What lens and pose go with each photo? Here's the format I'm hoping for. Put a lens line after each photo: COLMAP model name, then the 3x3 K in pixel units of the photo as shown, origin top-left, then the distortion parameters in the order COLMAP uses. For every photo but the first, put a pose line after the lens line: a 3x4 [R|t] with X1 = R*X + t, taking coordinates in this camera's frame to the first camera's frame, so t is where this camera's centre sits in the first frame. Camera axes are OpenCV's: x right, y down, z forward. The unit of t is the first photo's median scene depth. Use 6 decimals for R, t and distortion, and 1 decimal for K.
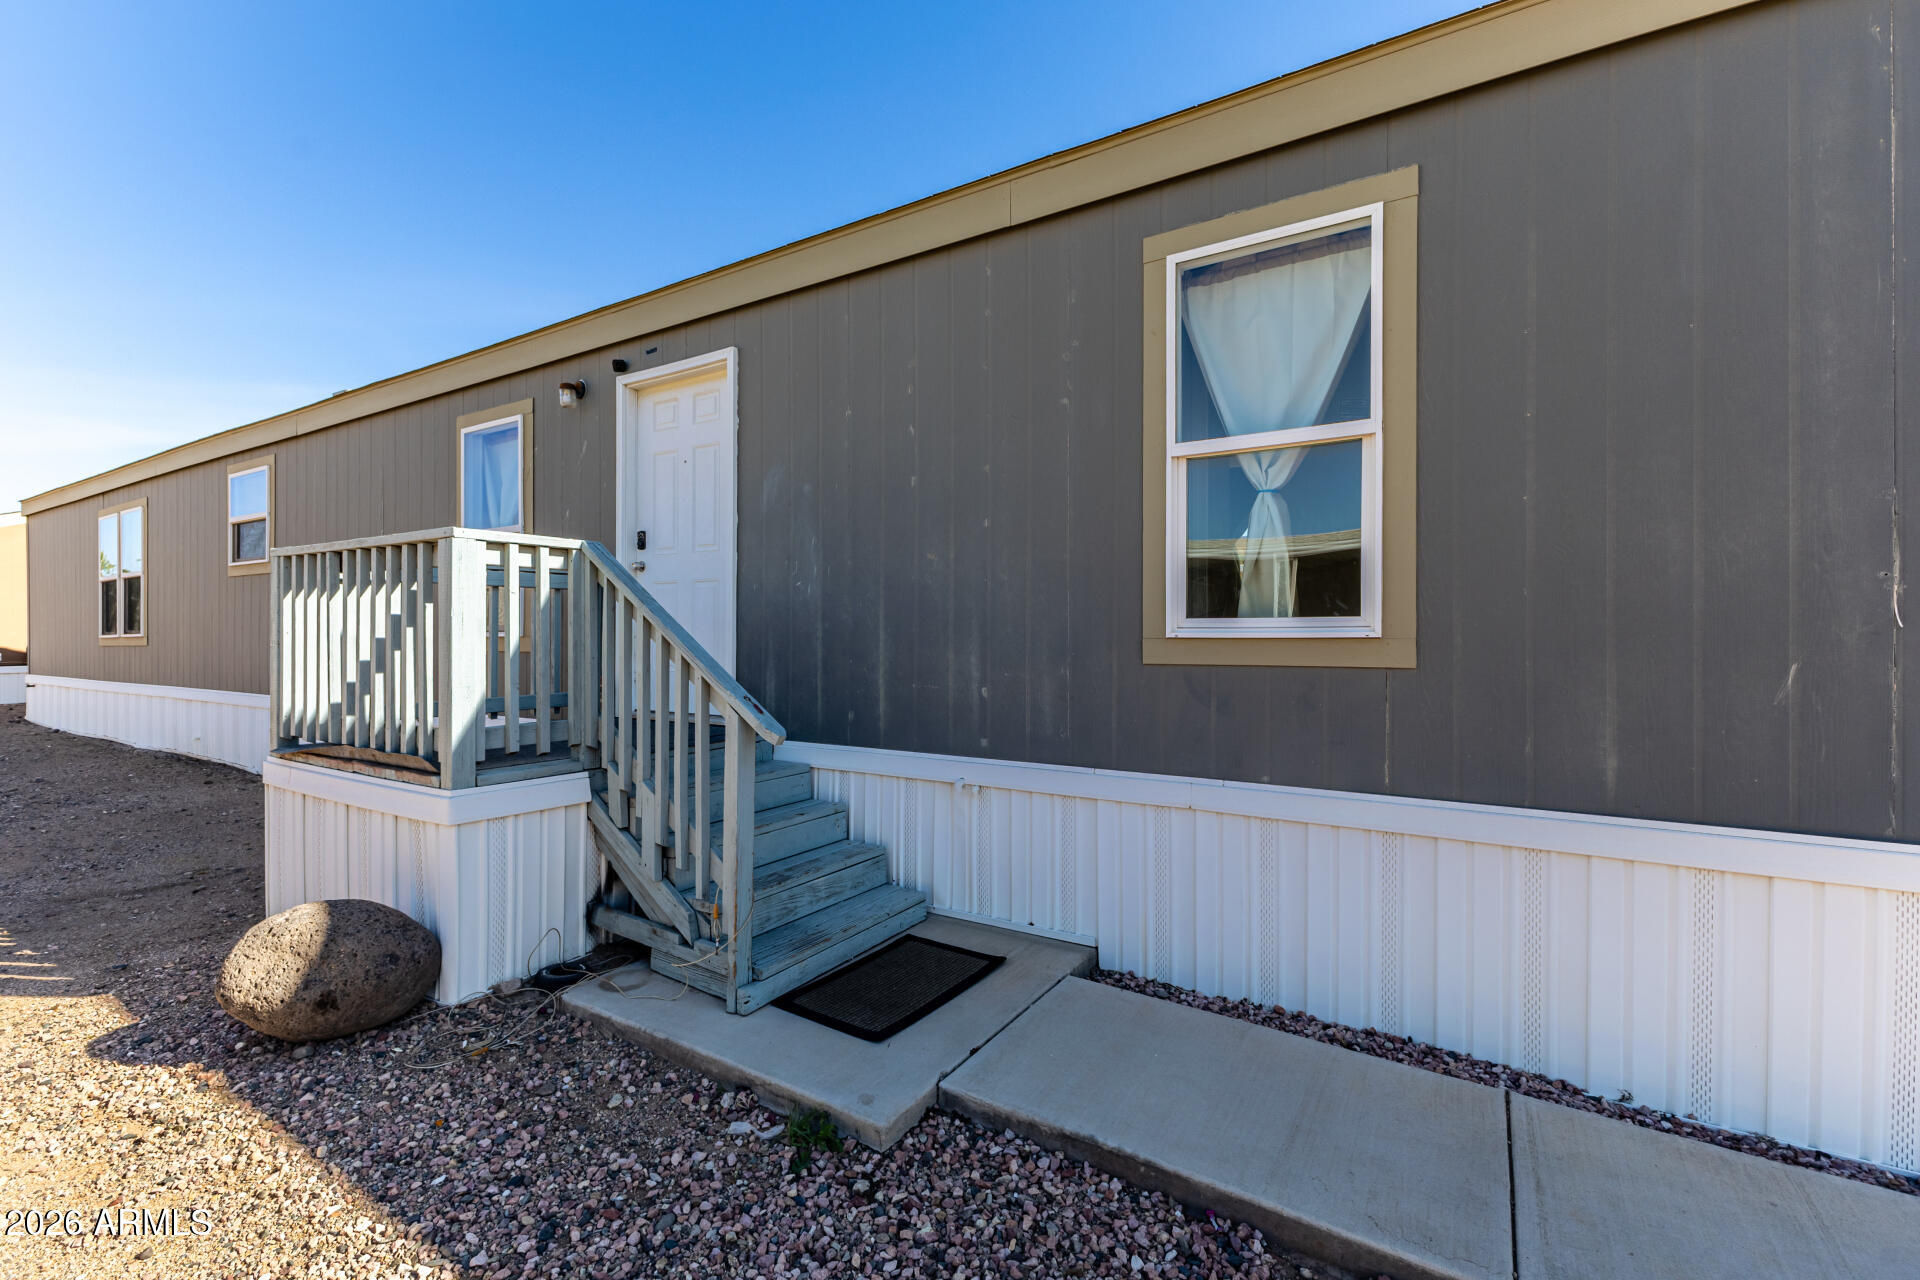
lens RADIAL K [[844.4, 0, 963.4], [0, 844.4, 631.8], [0, 0, 1]] dist [0.008745, -0.001183]
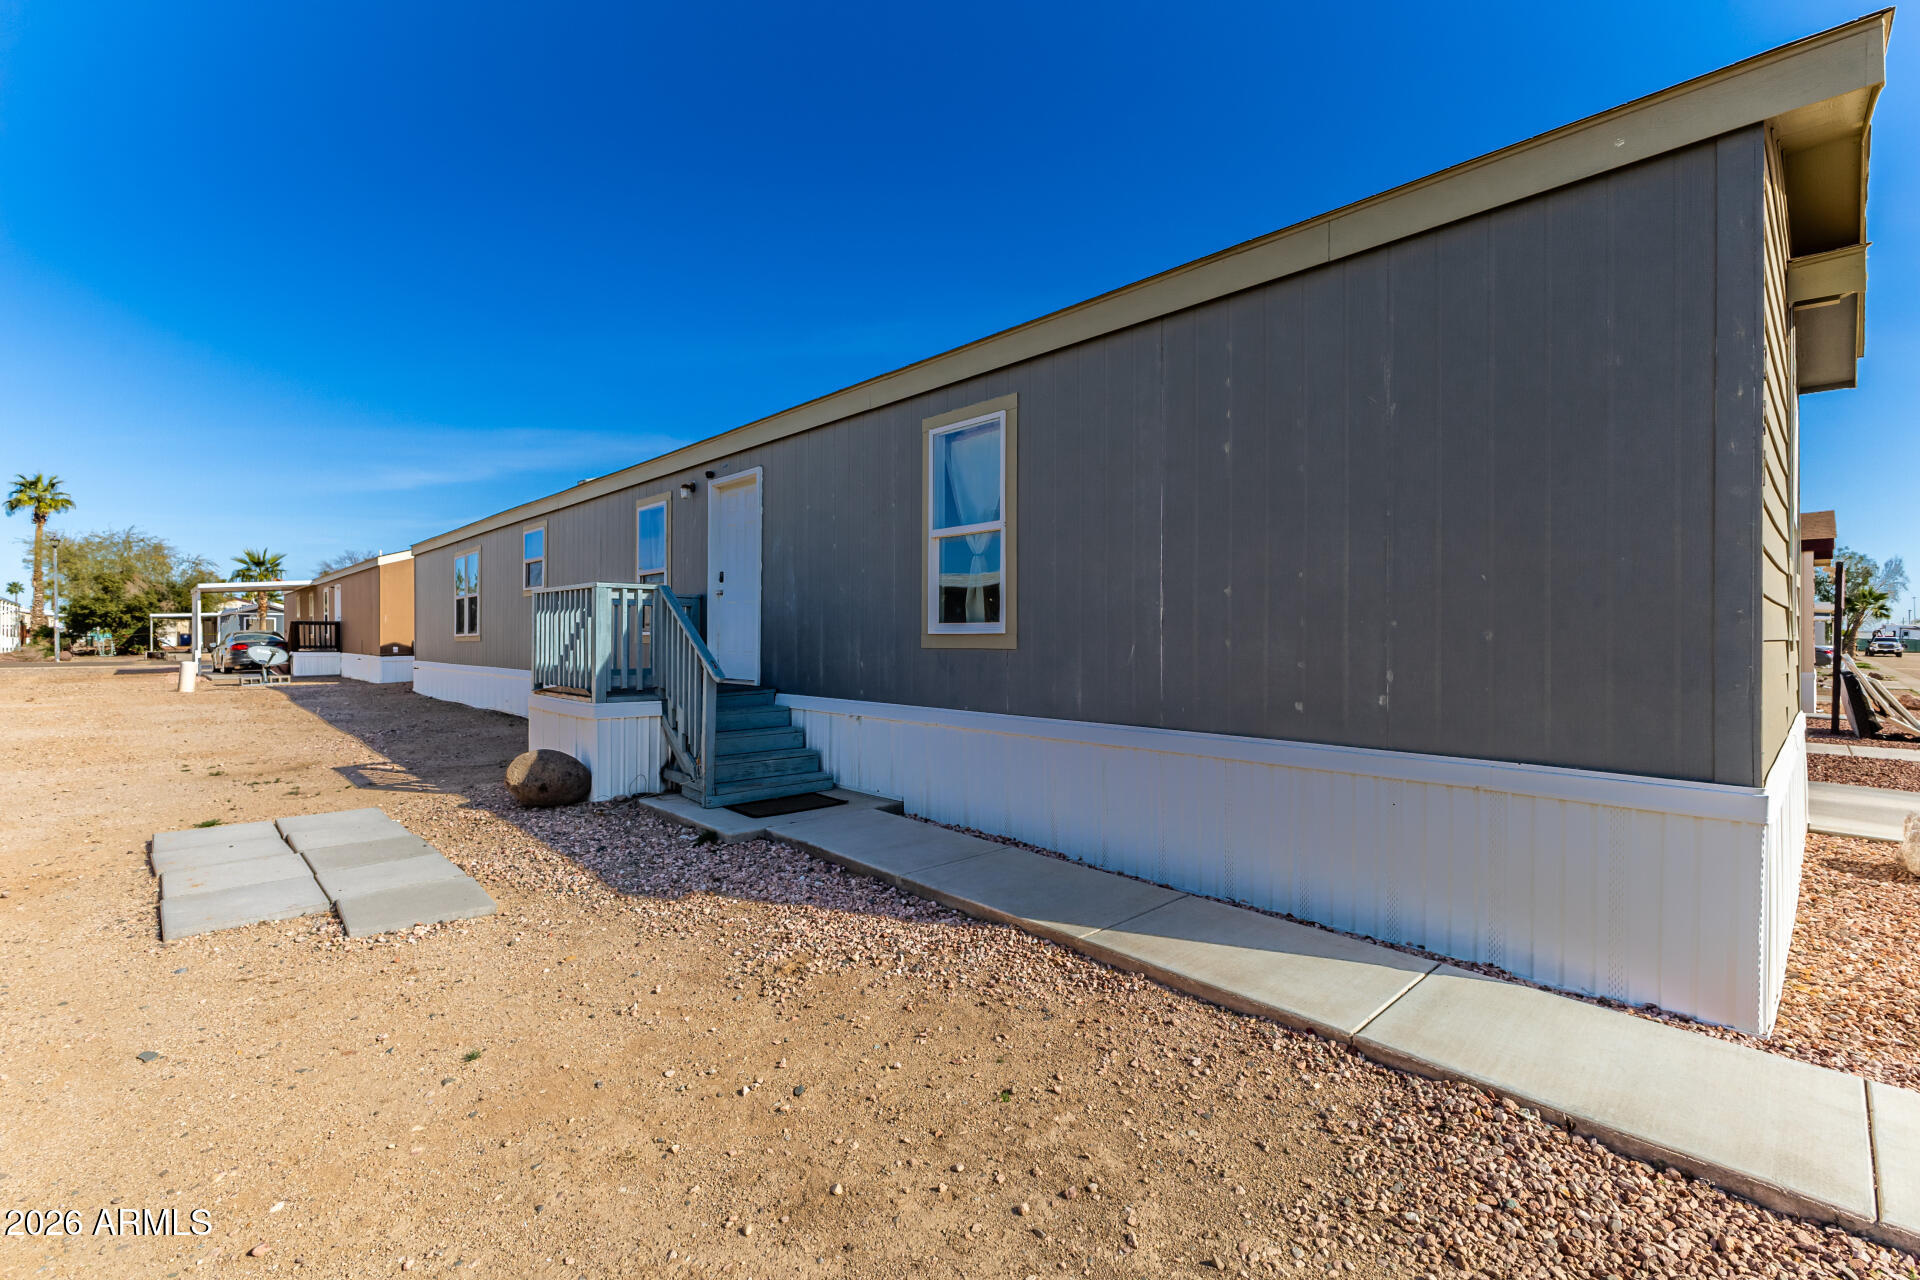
lens RADIAL K [[844.4, 0, 958.5], [0, 844.4, 634.7], [0, 0, 1]] dist [0.008745, -0.001183]
pose [[0.968610, 0.001749, -0.248579, 0.757956], [-0.001638, 0.999998, 0.000651, 0.007066], [0.248580, -0.000223, 0.968611, -0.787043]]
